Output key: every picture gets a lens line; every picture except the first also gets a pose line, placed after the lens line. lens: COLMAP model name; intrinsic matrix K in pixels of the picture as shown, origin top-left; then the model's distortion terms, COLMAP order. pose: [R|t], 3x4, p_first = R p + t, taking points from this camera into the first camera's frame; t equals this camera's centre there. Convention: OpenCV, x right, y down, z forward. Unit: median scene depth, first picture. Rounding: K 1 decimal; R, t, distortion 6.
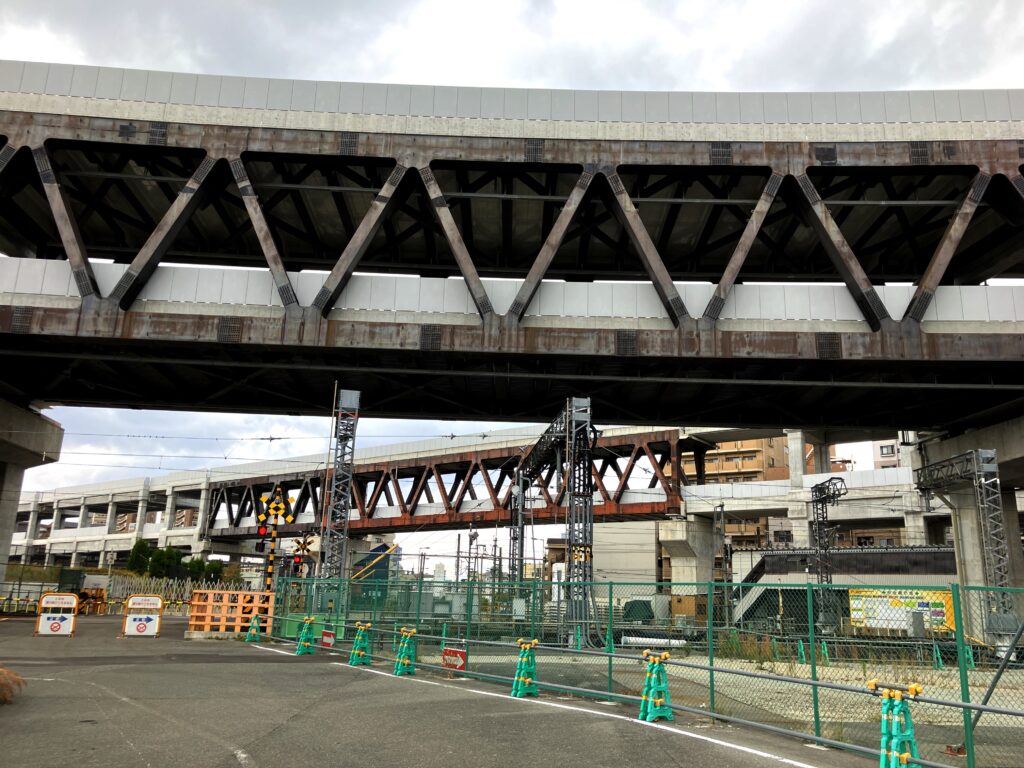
lens RADIAL K [[838.3, 0, 516.7], [0, 838.3, 384.8], [0, 0, 1]] dist [0.038398, -0.035075]
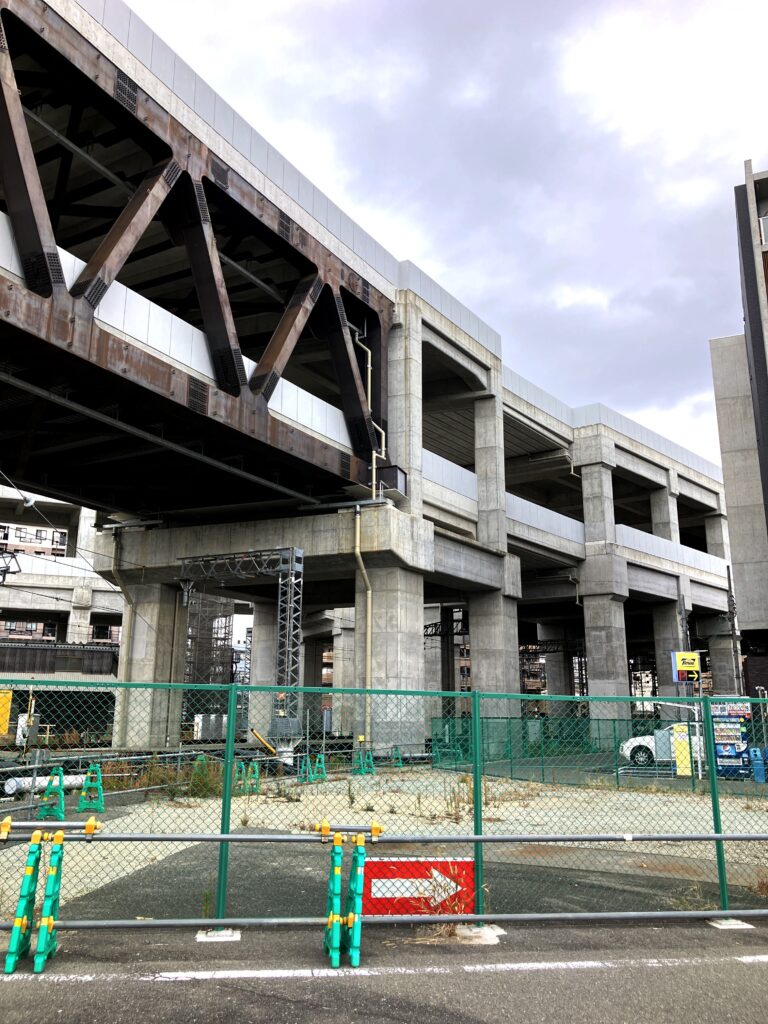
lens RADIAL K [[838.3, 0, 384.1], [0, 838.3, 511.0], [0, 0, 1]] dist [0.038398, -0.035075]
pose [[0.446557, 0.190640, 0.874210, -0.224192], [-0.220401, 0.970370, -0.099026, 0.096337], [-0.867185, -0.148456, 0.475342, 0.413840]]
